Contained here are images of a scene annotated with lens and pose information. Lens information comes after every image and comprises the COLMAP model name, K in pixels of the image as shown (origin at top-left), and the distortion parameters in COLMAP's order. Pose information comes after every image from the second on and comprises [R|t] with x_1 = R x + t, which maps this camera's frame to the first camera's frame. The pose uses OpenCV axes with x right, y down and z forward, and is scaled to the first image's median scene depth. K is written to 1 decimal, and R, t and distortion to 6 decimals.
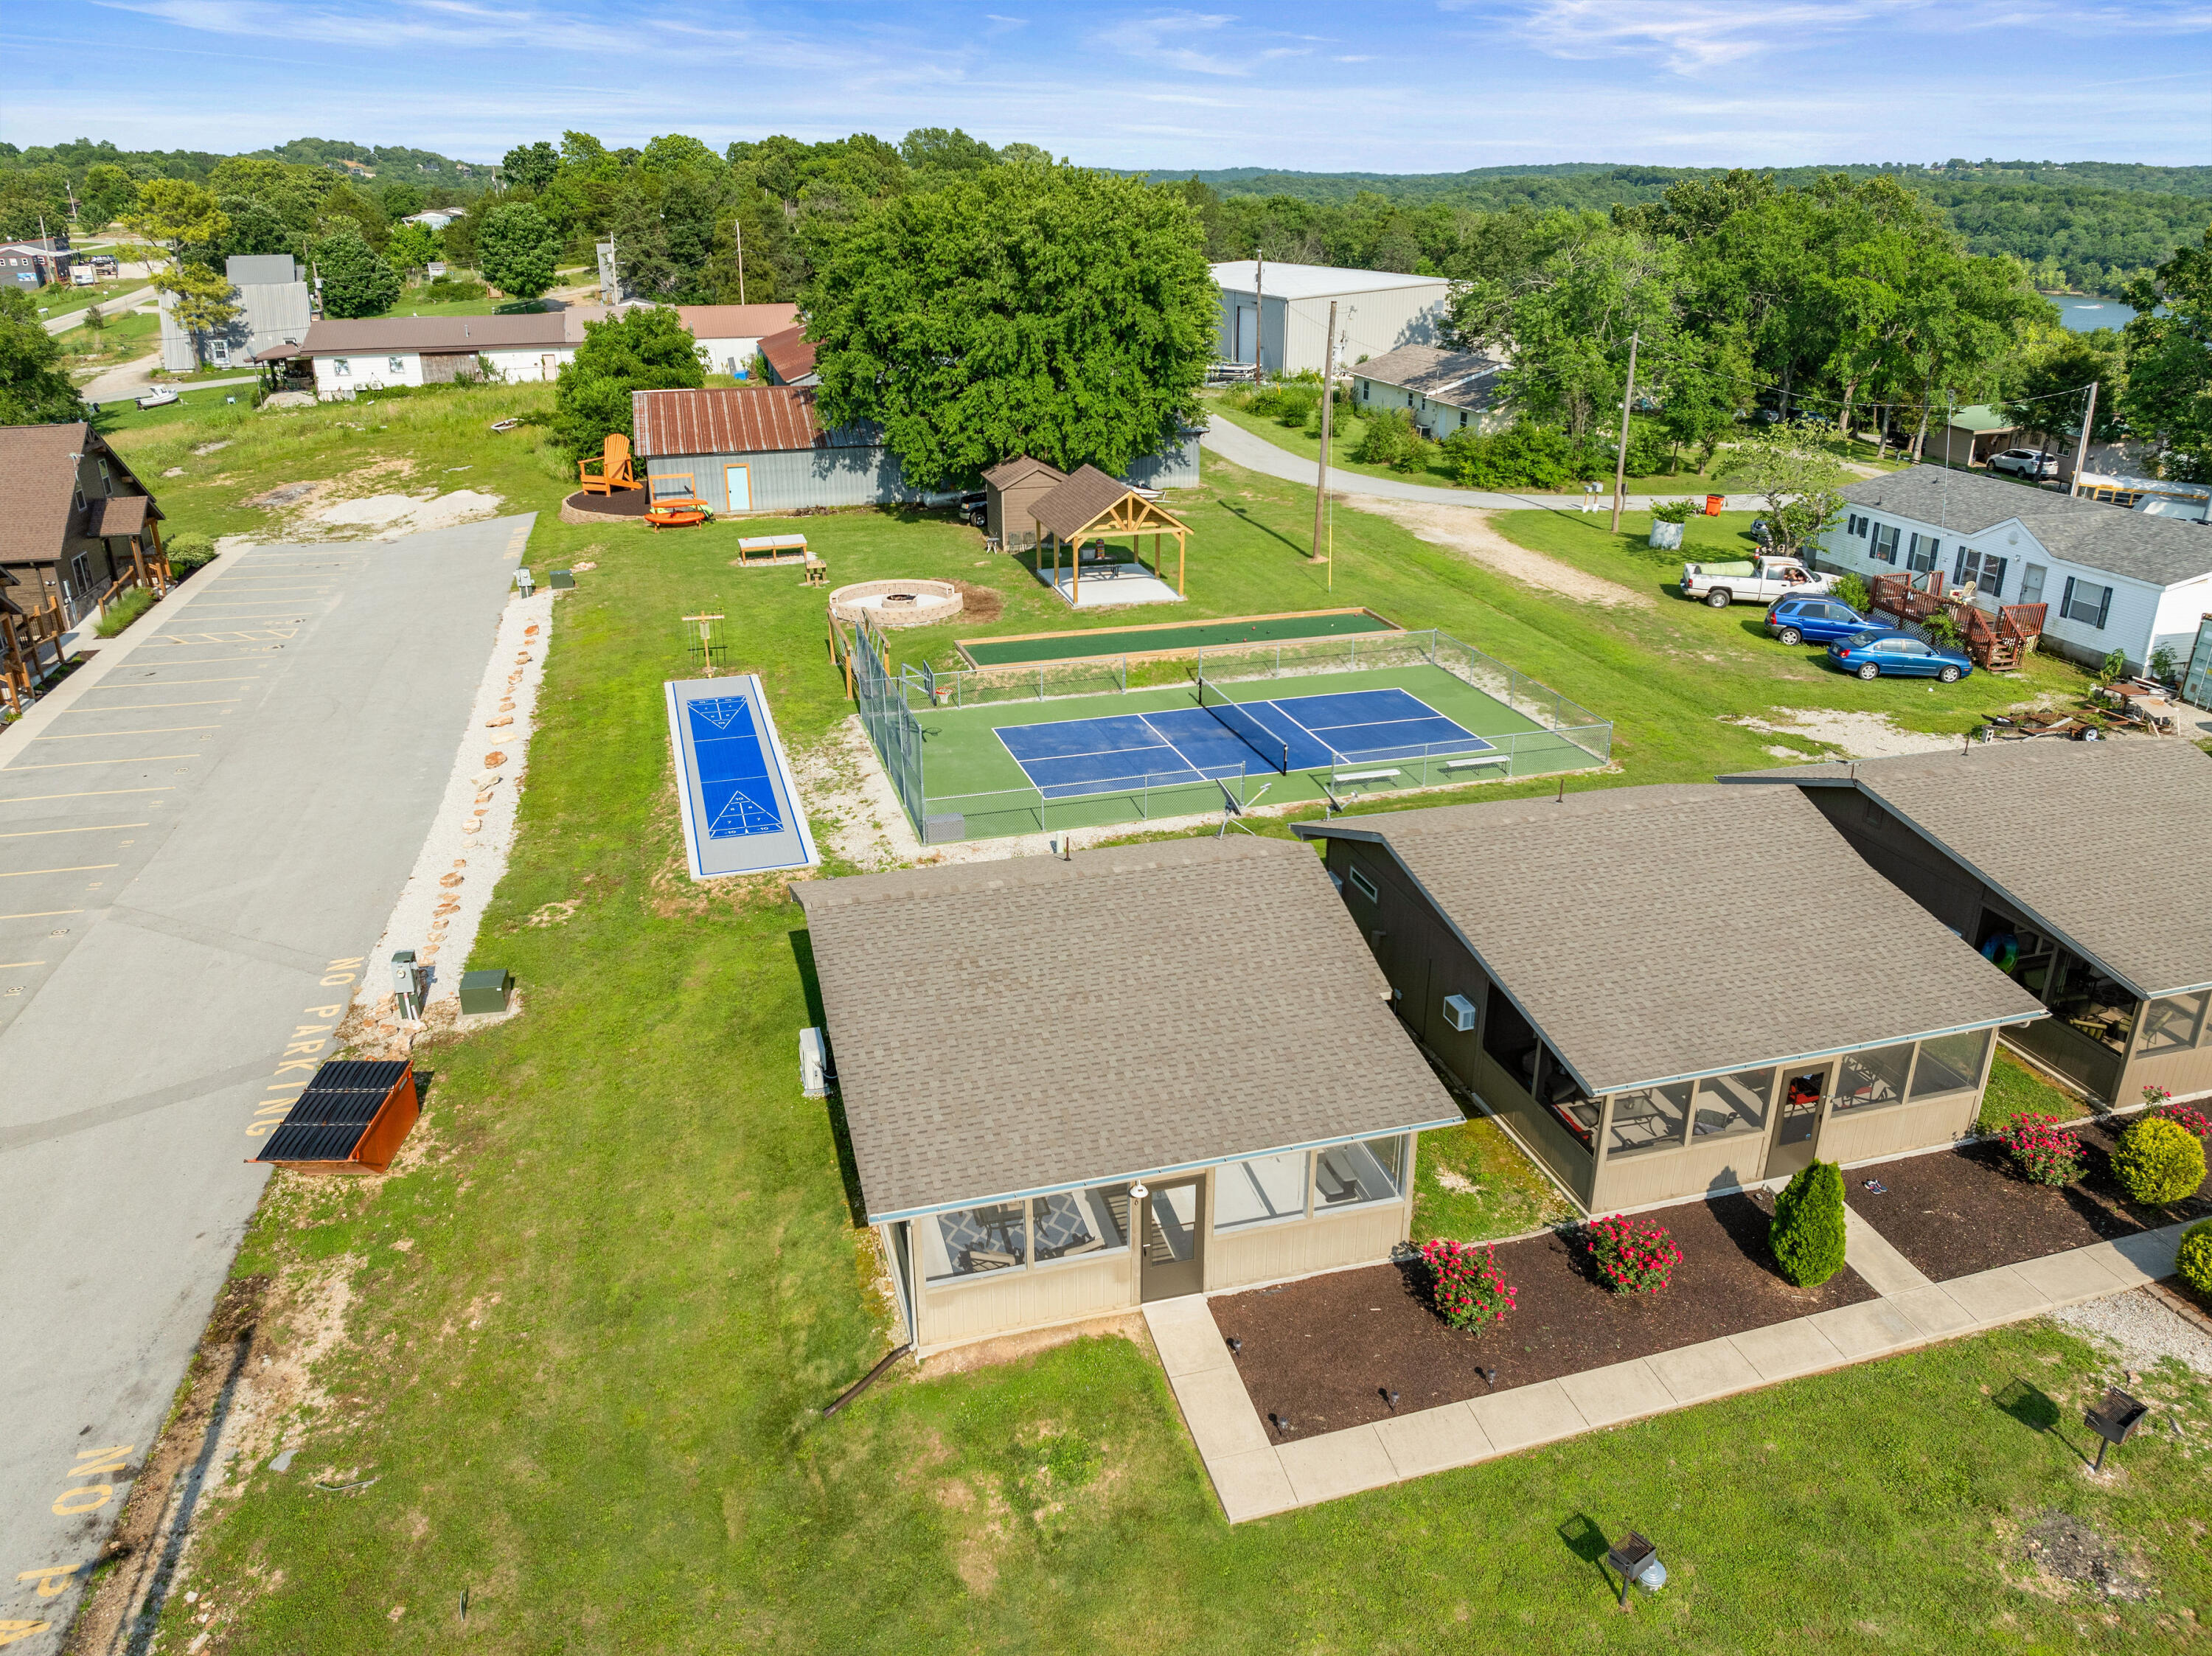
lens RADIAL K [[1556.8, 0, 1106.0], [0, 1556.8, 828.0], [0, 0, 1]] dist [-0.029691, -0.007794]
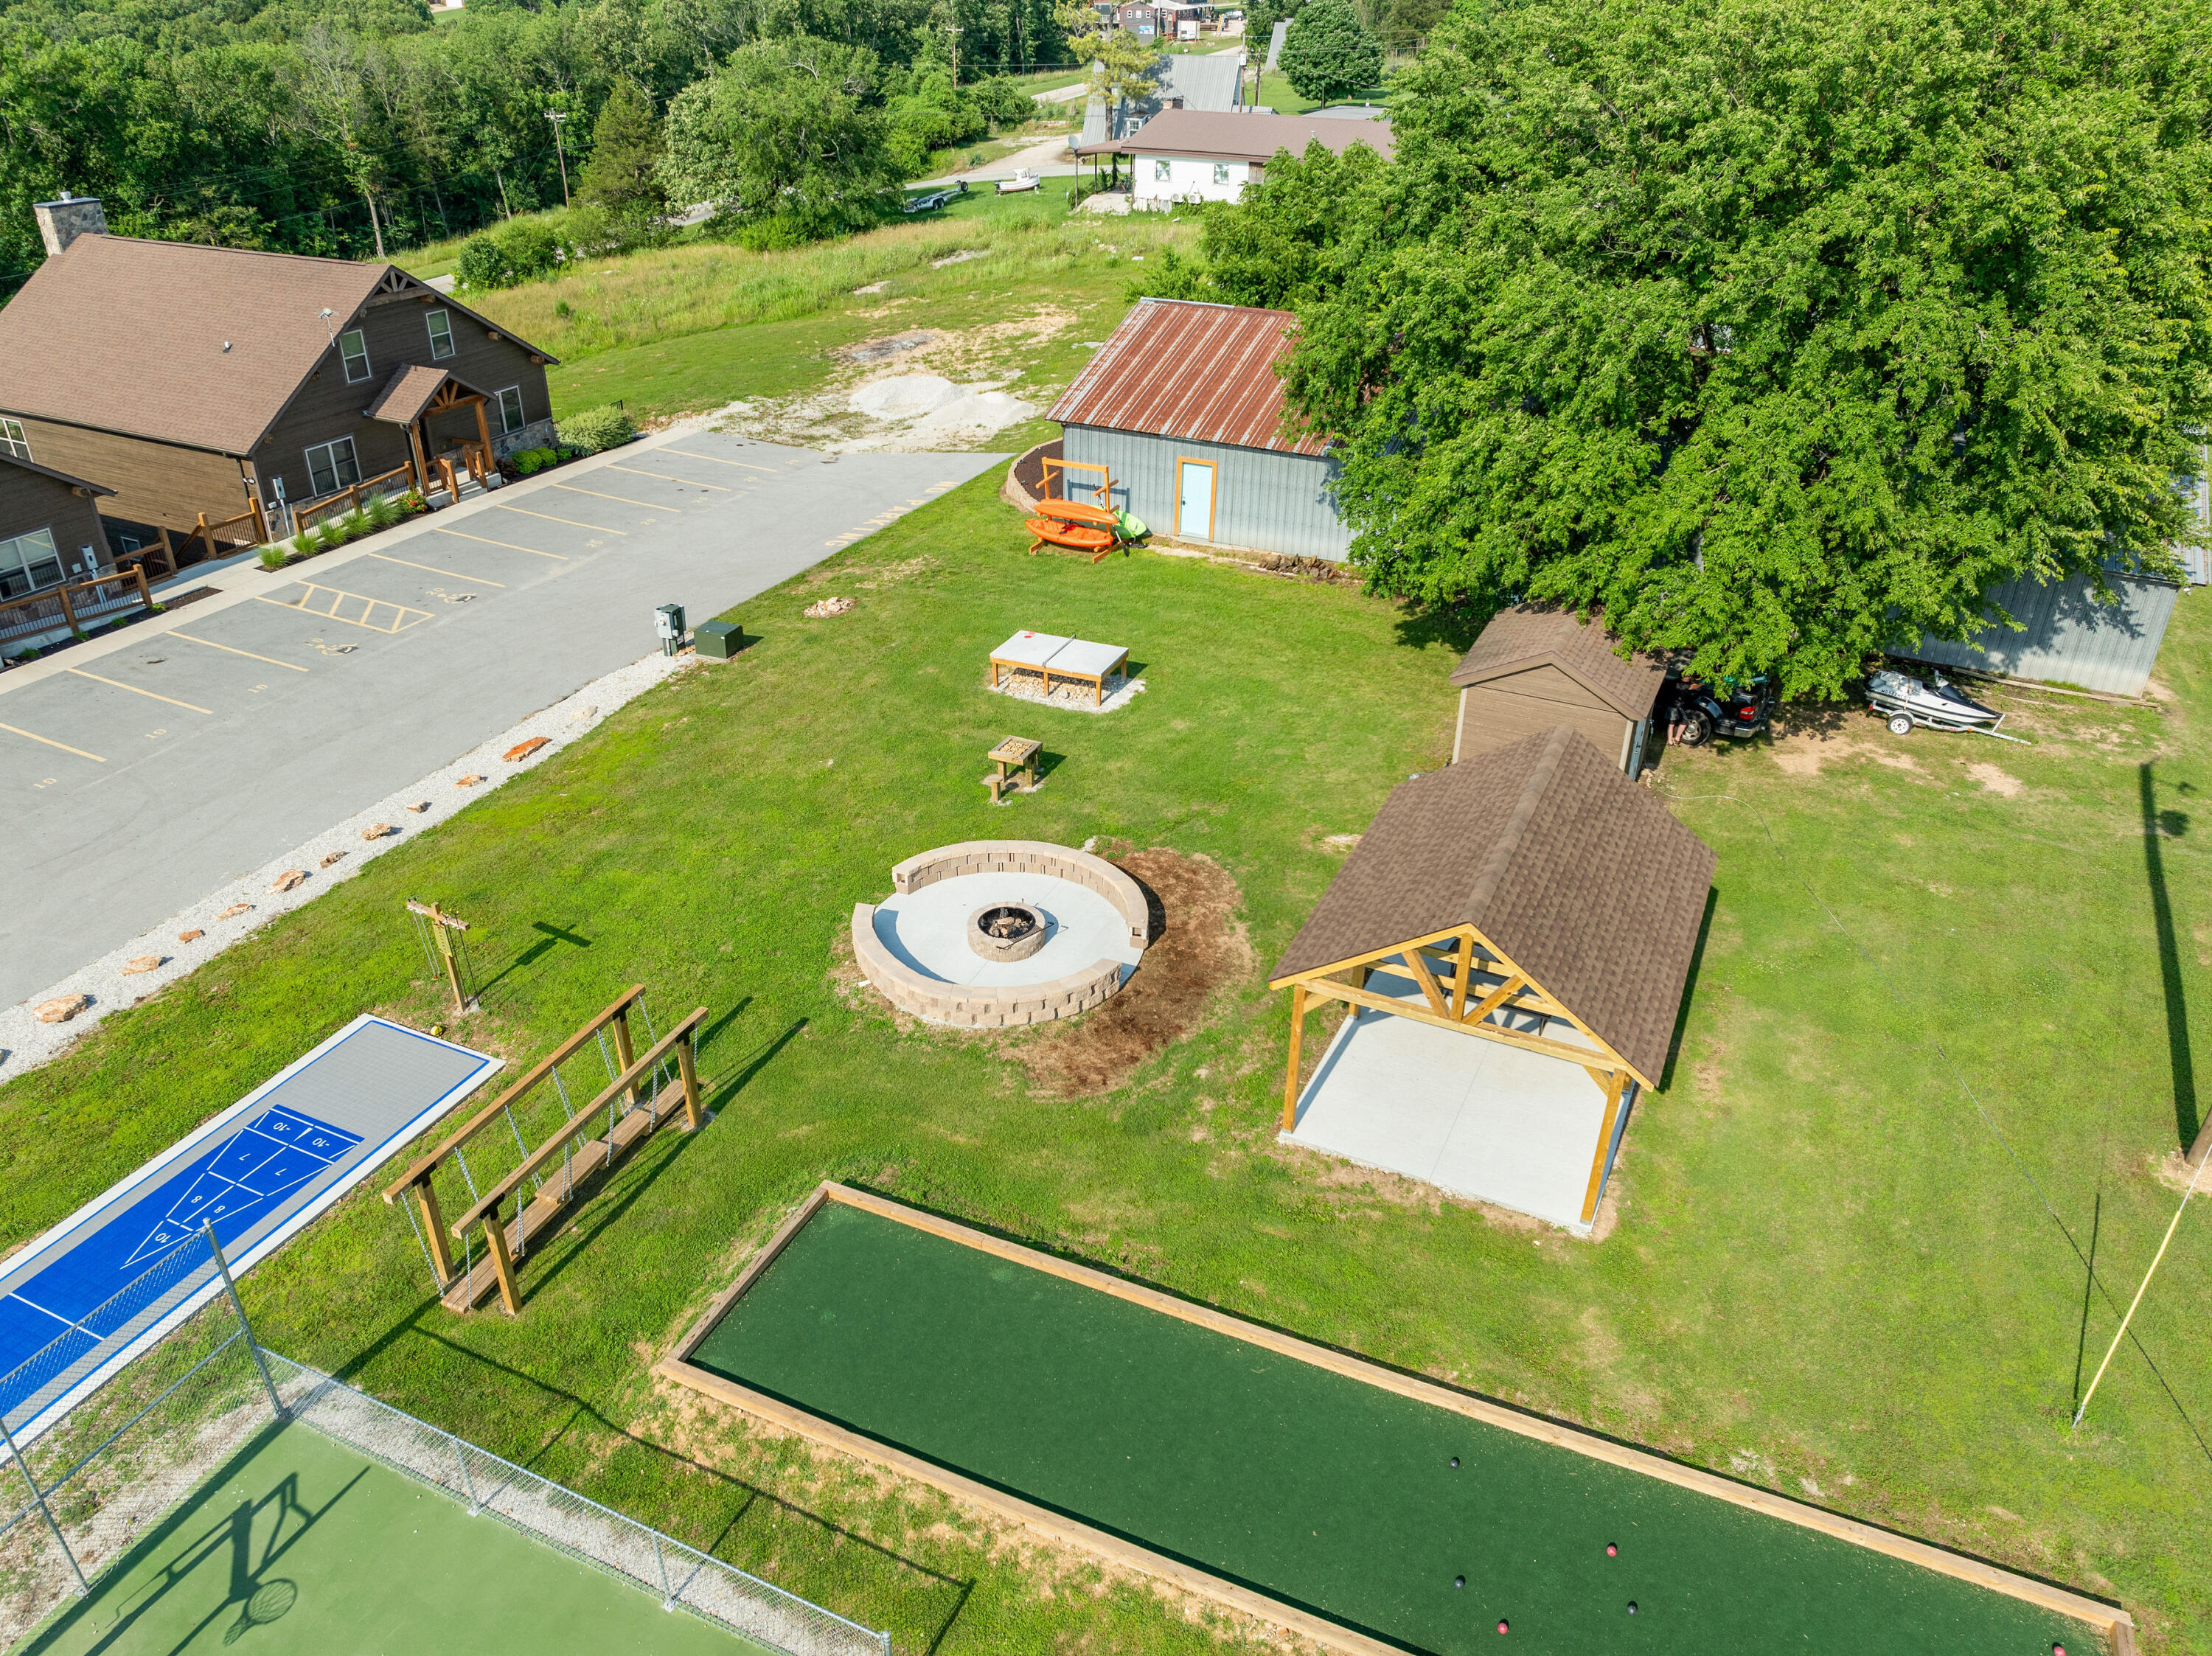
lens RADIAL K [[1559.8, 0, 1105.8], [0, 1559.8, 818.0], [0, 0, 1]] dist [-0.038451, 0.010714]
pose [[0.751963, 0.327859, -0.571892, 0.136311], [-0.256447, 0.944701, 0.204391, -0.277918], [0.607278, -0.007034, 0.794458, 0.667618]]
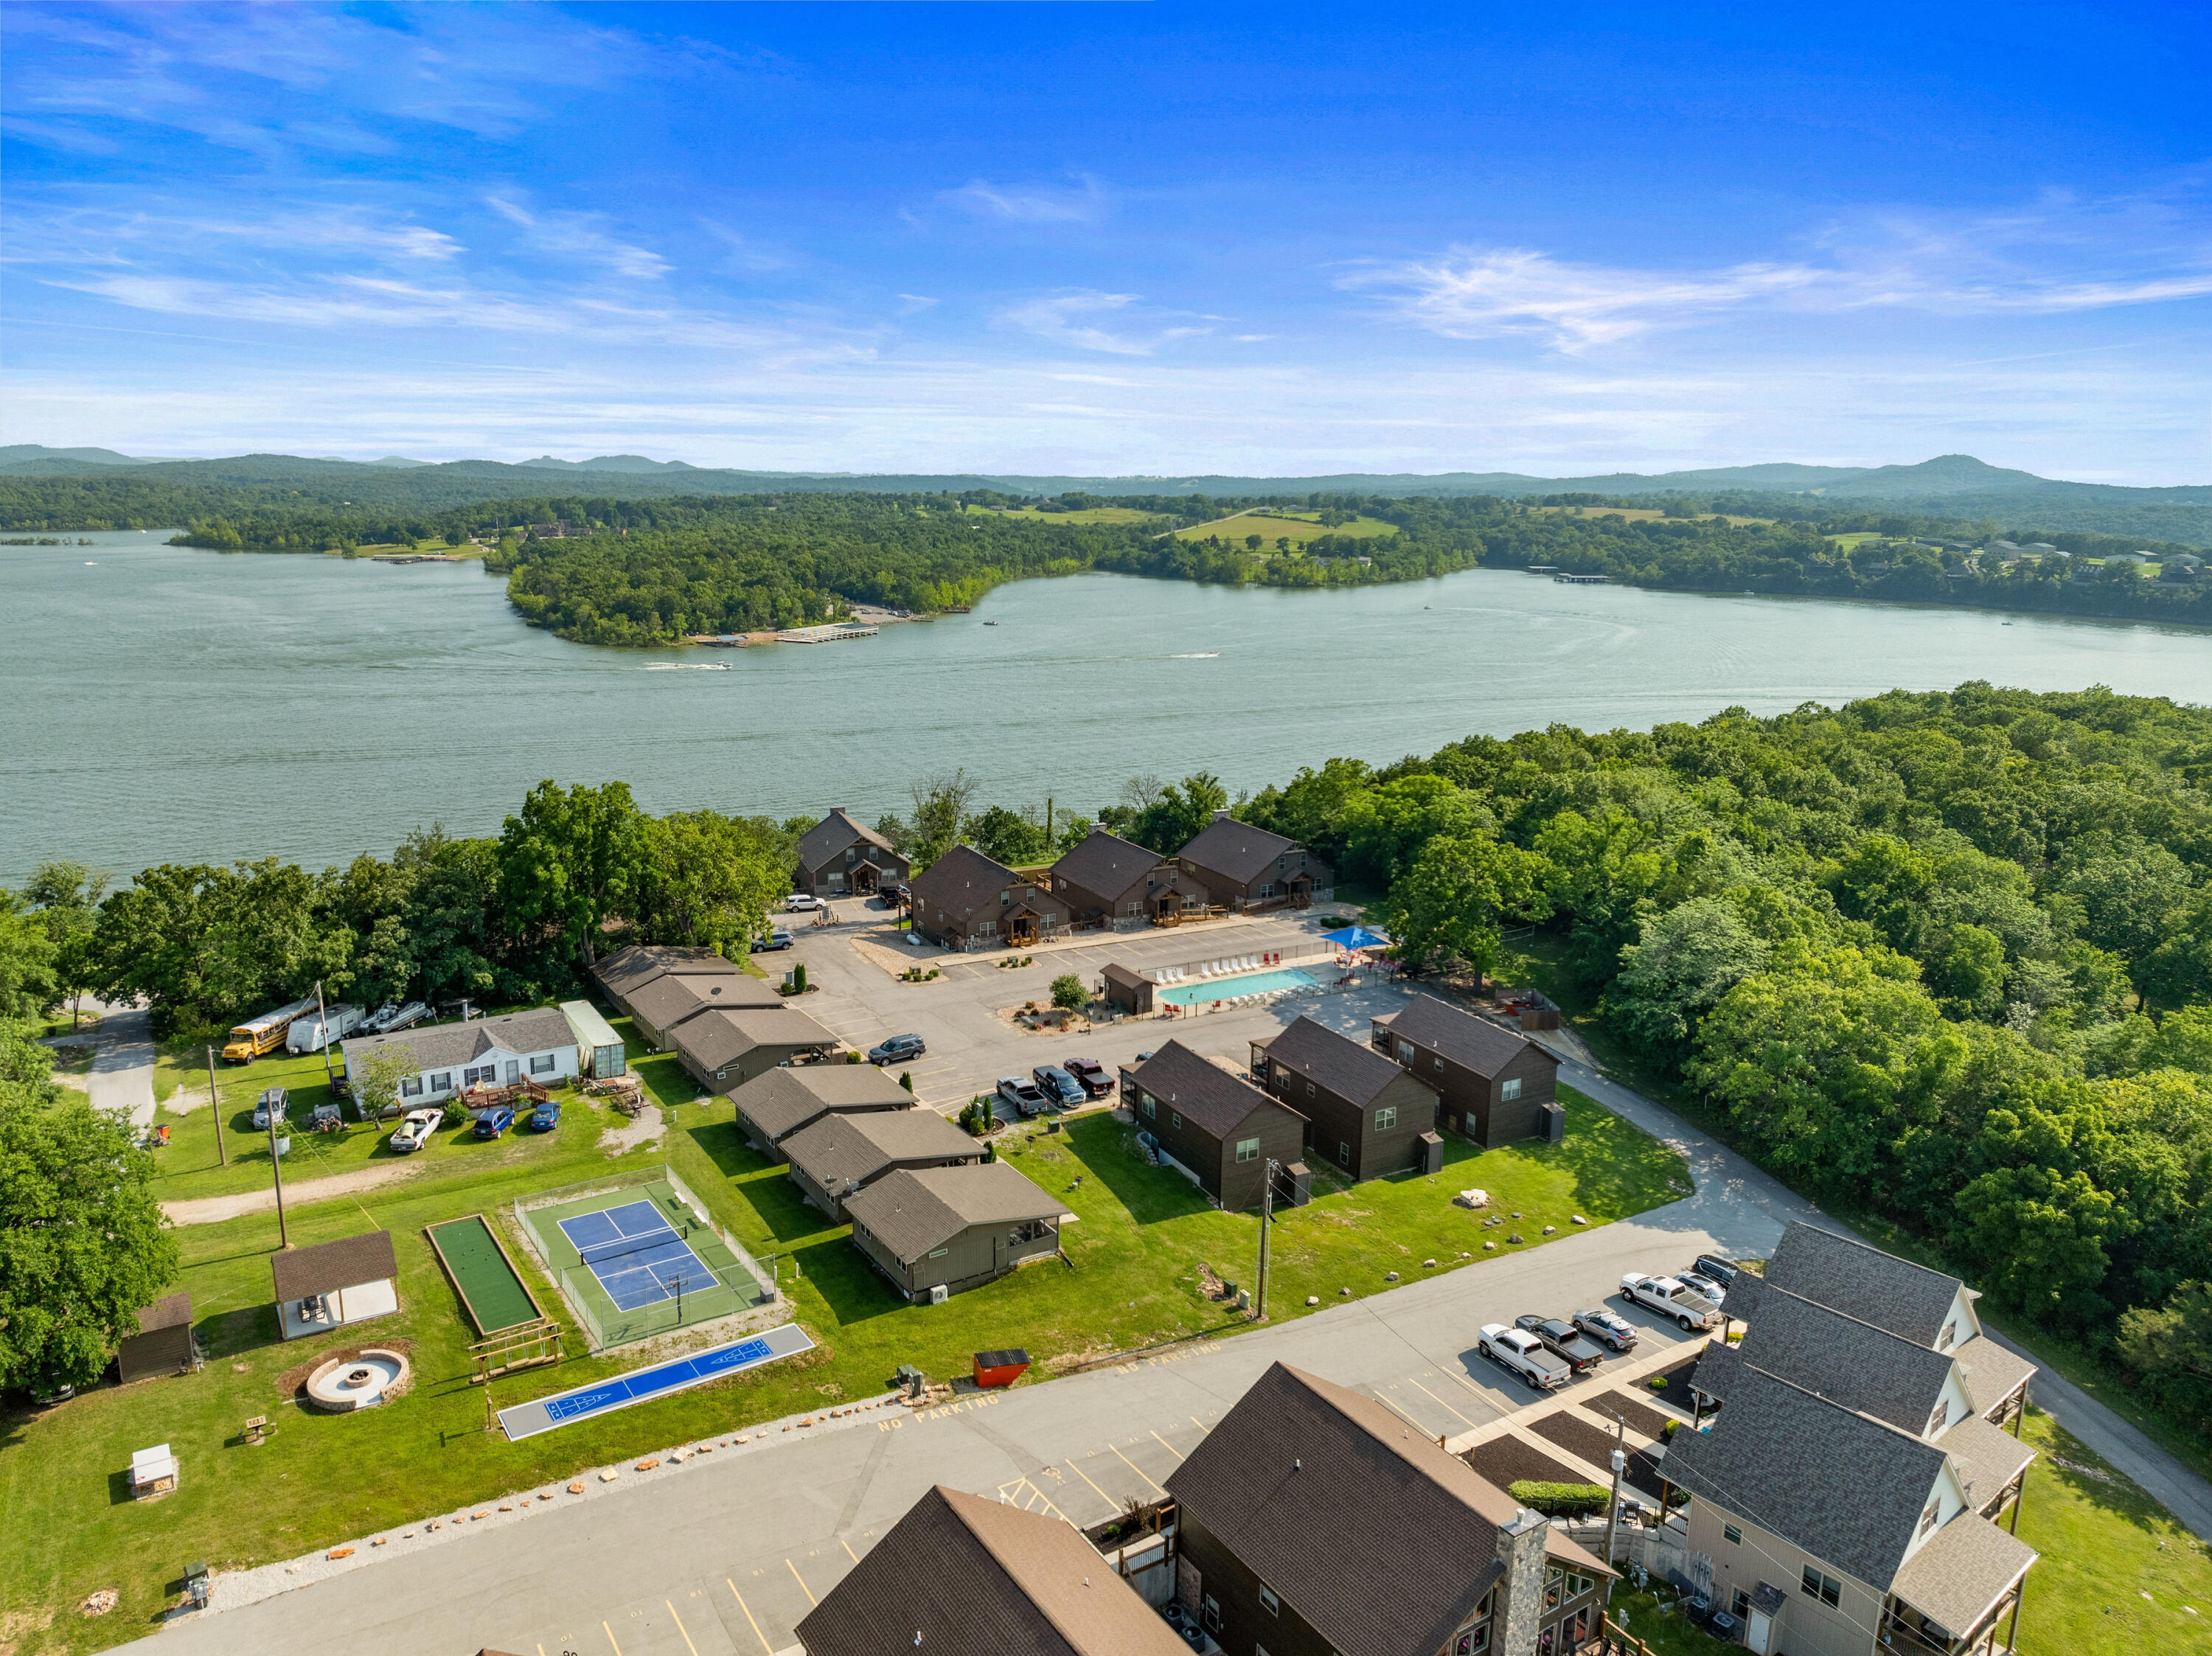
lens RADIAL K [[1559.8, 0, 1105.8], [0, 1559.8, 818.0], [0, 0, 1]] dist [-0.038451, 0.010714]
pose [[-0.292054, -0.207814, 0.933551, -1.555790], [0.350342, 0.885014, 0.306611, -0.800005], [-0.889924, 0.416609, -0.185666, 0.445727]]
